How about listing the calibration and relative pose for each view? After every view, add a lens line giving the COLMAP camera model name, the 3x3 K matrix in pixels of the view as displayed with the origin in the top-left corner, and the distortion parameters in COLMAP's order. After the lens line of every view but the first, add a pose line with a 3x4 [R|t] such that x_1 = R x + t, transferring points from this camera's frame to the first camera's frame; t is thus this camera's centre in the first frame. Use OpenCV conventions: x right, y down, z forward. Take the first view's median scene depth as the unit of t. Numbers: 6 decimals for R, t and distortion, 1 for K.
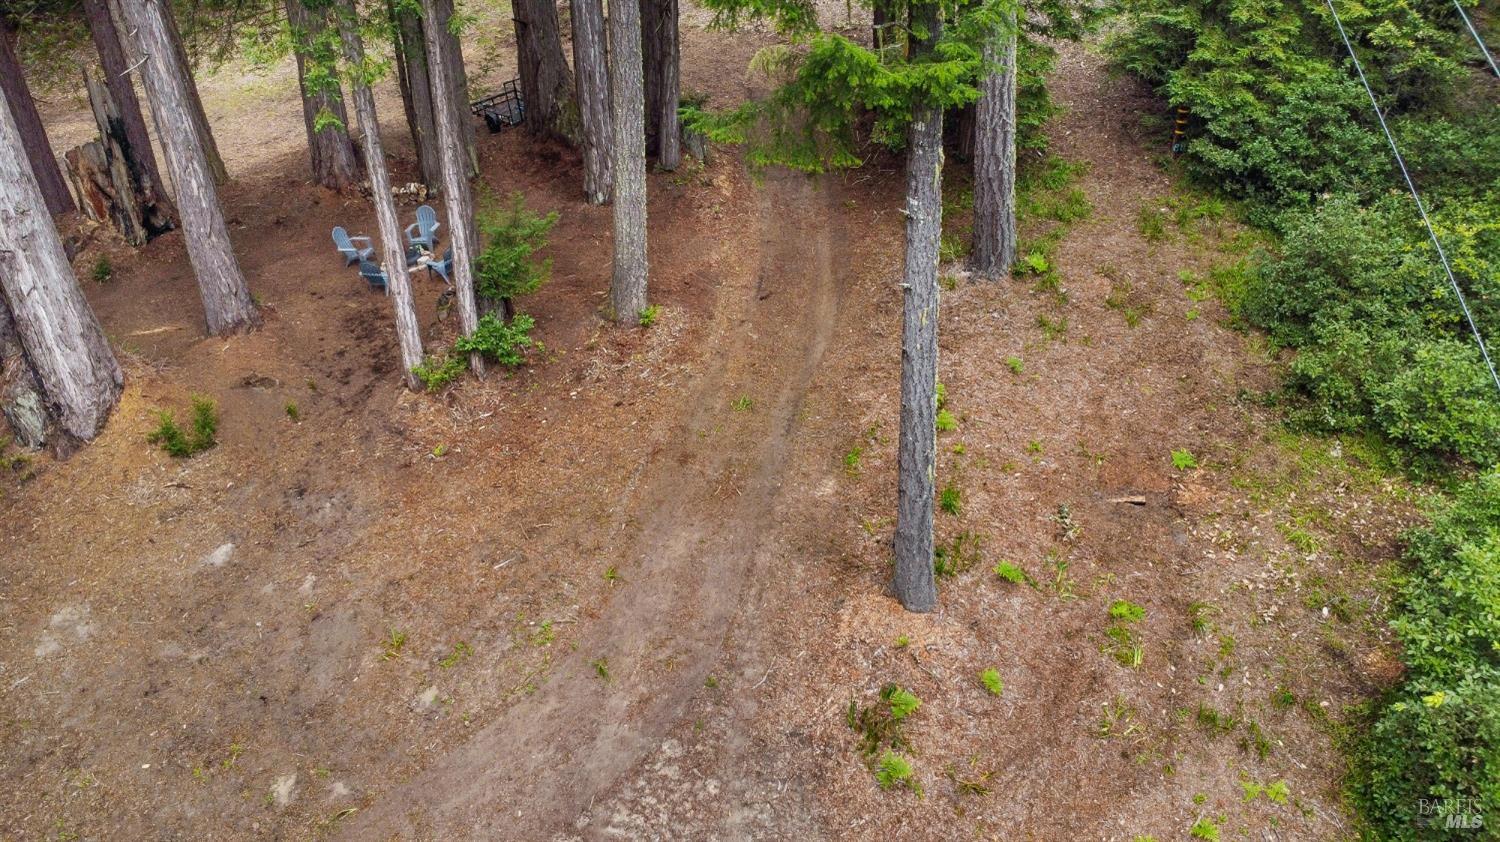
lens RADIAL K [[1087.3, 0, 752.1], [0, 1087.3, 419.0], [0, 0, 1]] dist [-0.032304, -0.006393]
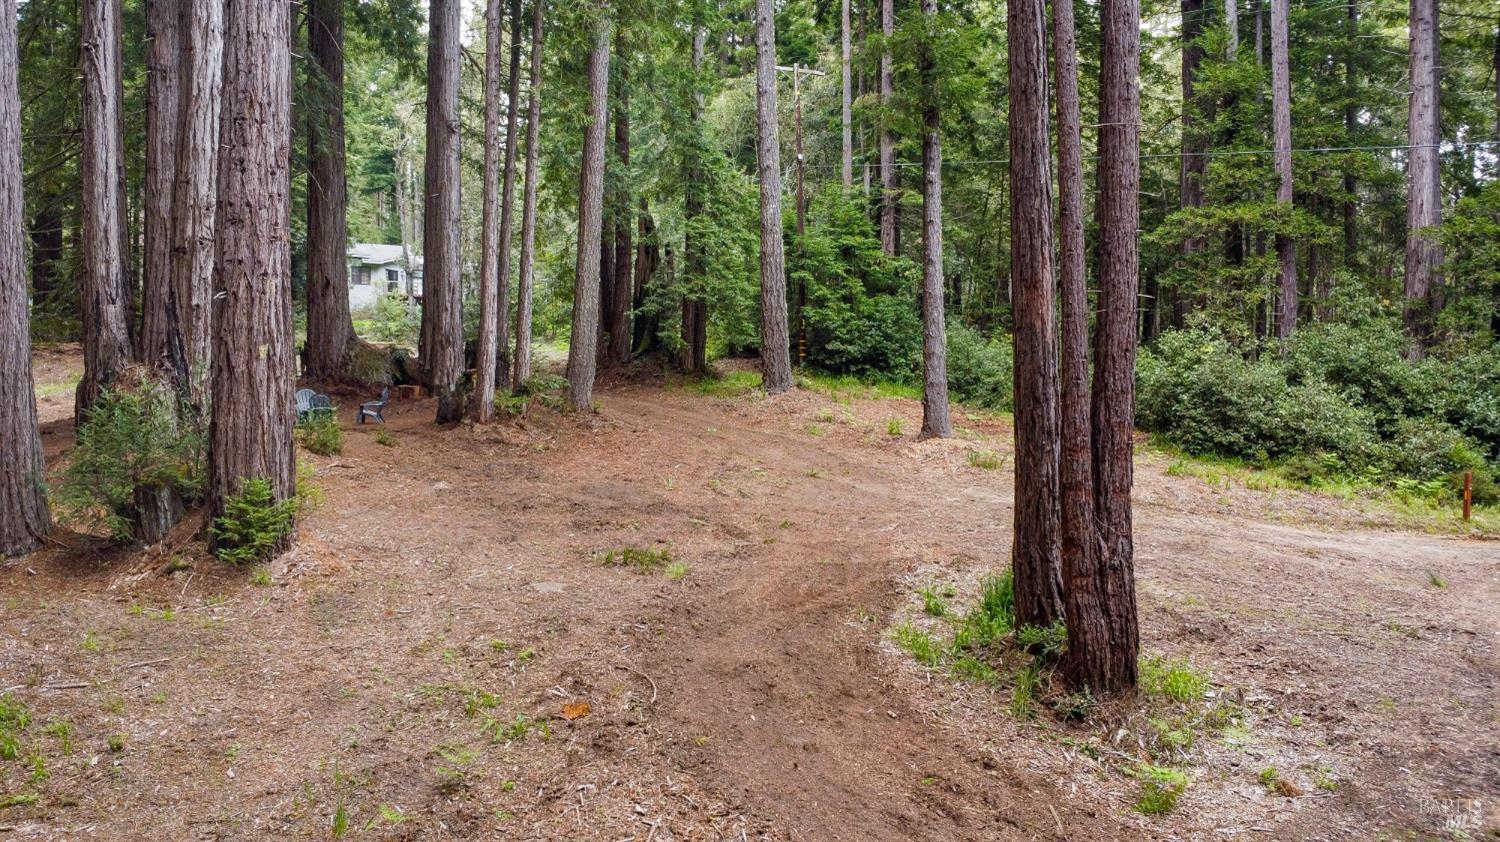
lens RADIAL K [[1087.3, 0, 752.1], [0, 1087.3, 419.0], [0, 0, 1]] dist [-0.032304, -0.006393]
pose [[0.778794, 0.005522, 0.627255, -0.841967], [0.318296, 0.858185, -0.402748, 0.550738], [-0.540525, 0.513311, 0.666592, 0.046547]]
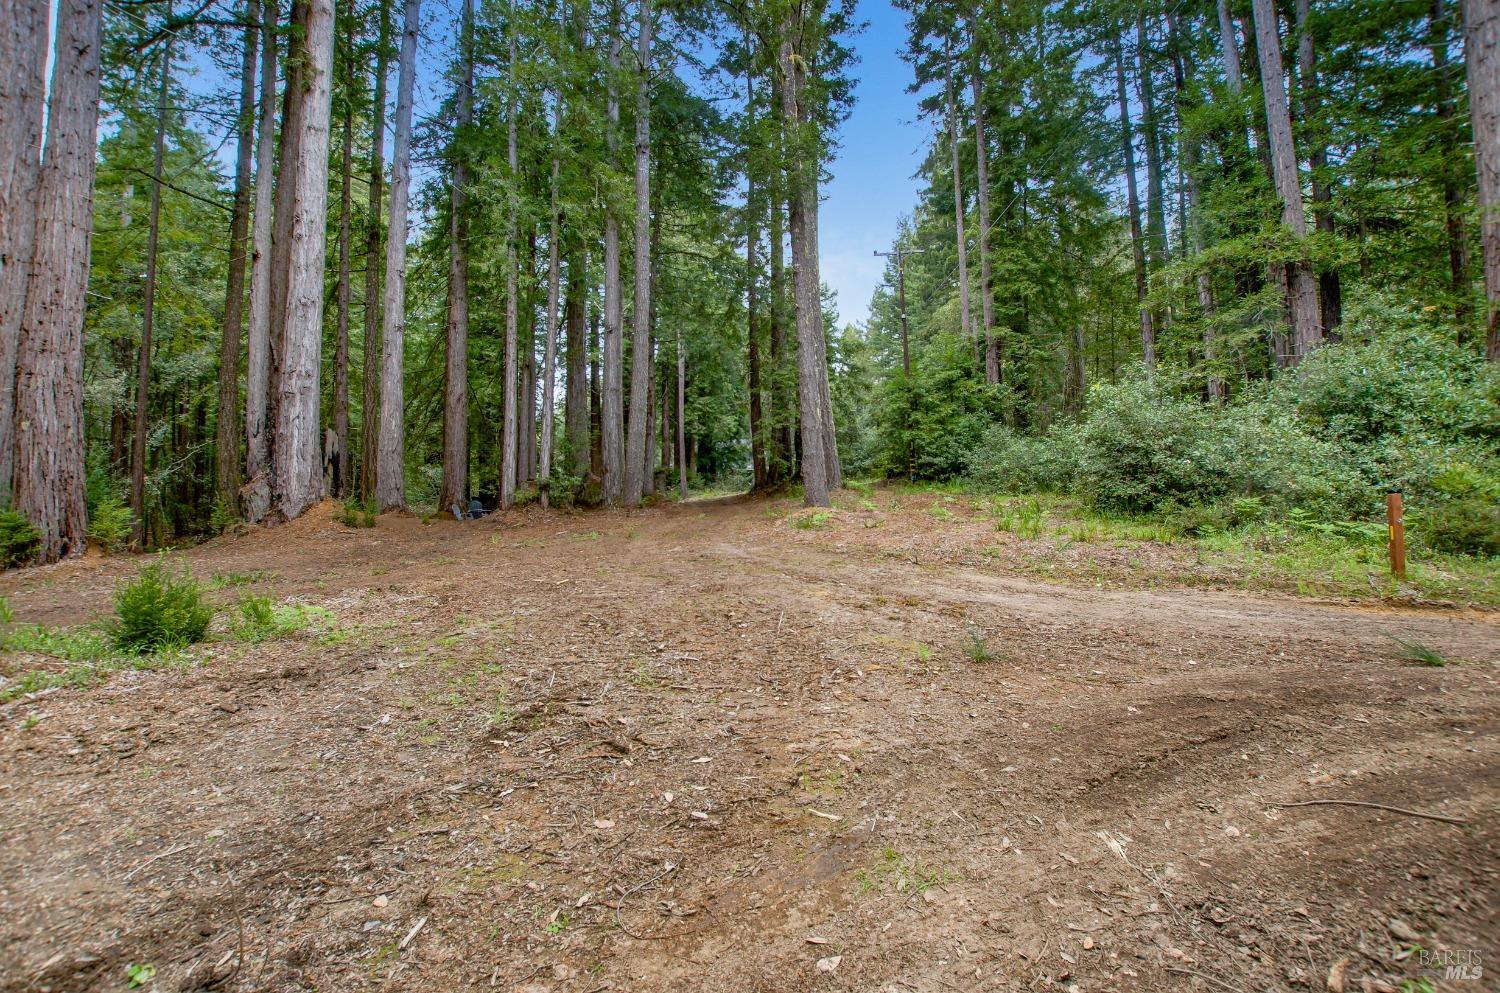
lens RADIAL K [[660.4, 0, 745.3], [0, 660.4, 497.8], [0, 0, 1]] dist [-0.038585, 0.007208]
pose [[0.991714, 0.009929, 0.128083, -0.074695], [0.067702, 0.806935, -0.586748, 0.589013], [-0.109180, 0.590557, 0.799576, 0.137944]]
